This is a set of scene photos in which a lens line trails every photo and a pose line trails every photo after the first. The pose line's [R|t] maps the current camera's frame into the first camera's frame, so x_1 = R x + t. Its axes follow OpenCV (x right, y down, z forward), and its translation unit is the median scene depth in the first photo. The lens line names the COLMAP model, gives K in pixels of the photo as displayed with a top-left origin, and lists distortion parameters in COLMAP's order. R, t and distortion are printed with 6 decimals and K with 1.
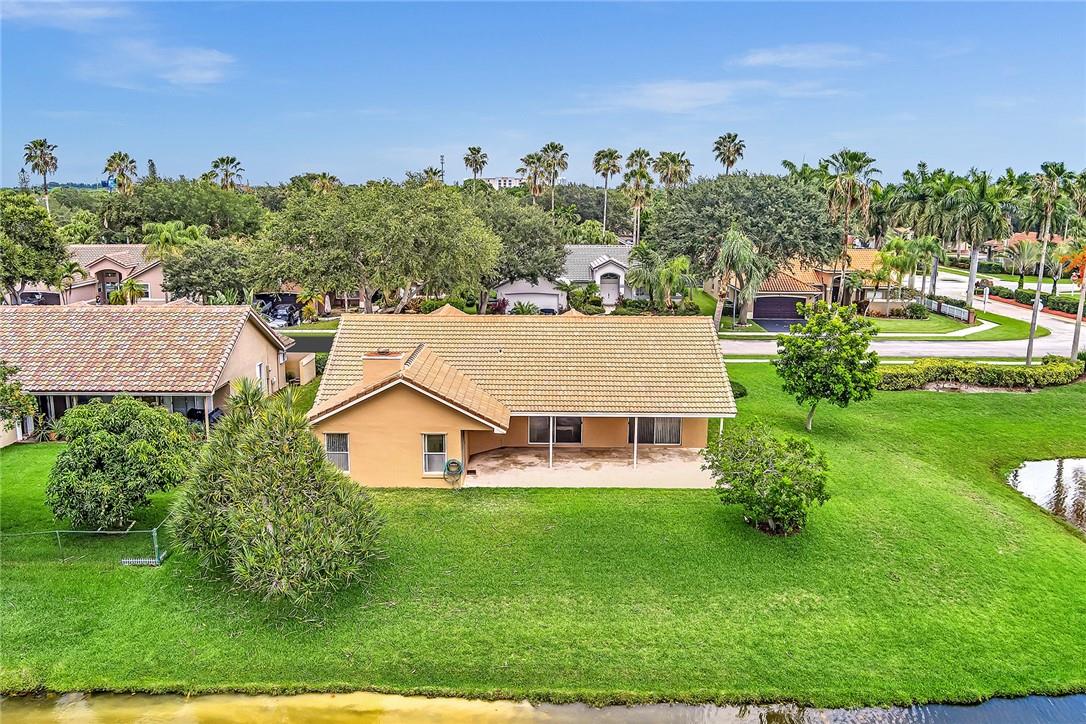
lens RADIAL K [[863.0, 0, 543.3], [0, 863.0, 350.1], [0, 0, 1]] dist [-0.075318, 0.013870]
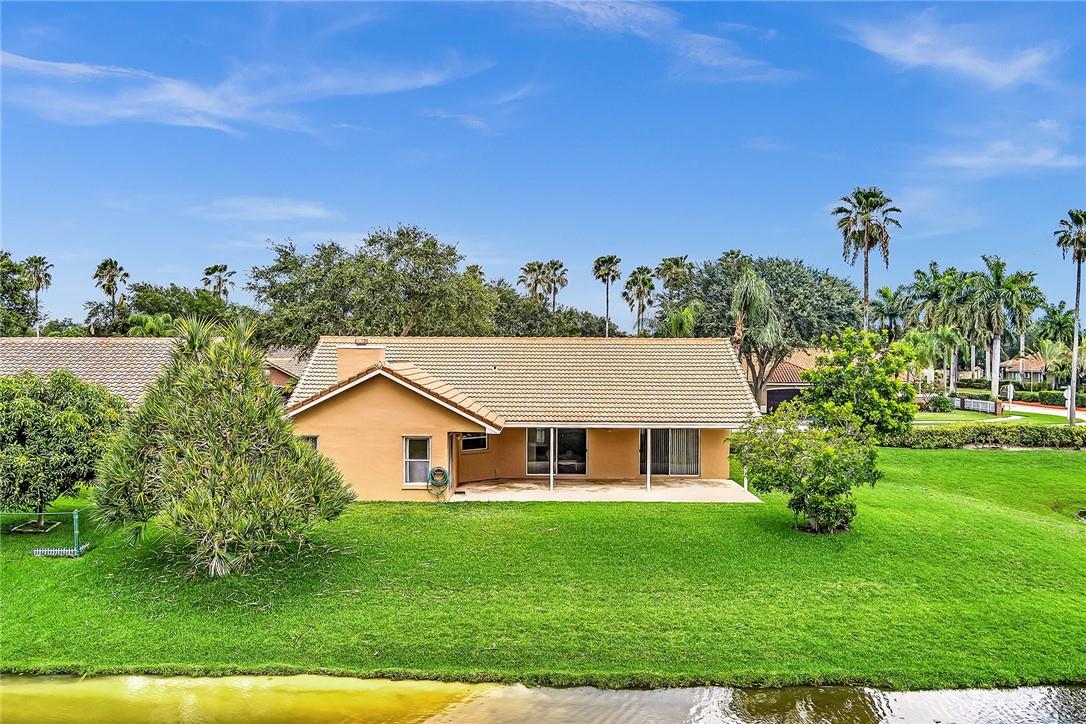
lens RADIAL K [[875.5, 0, 543.0], [0, 875.5, 362.0], [0, 0, 1]] dist [-0.086272, 0.041531]
pose [[0.999995, -0.002475, -0.001853, 0.002277], [0.002111, 0.984439, -0.175711, 0.176595], [0.002259, 0.175707, 0.984440, 0.120120]]
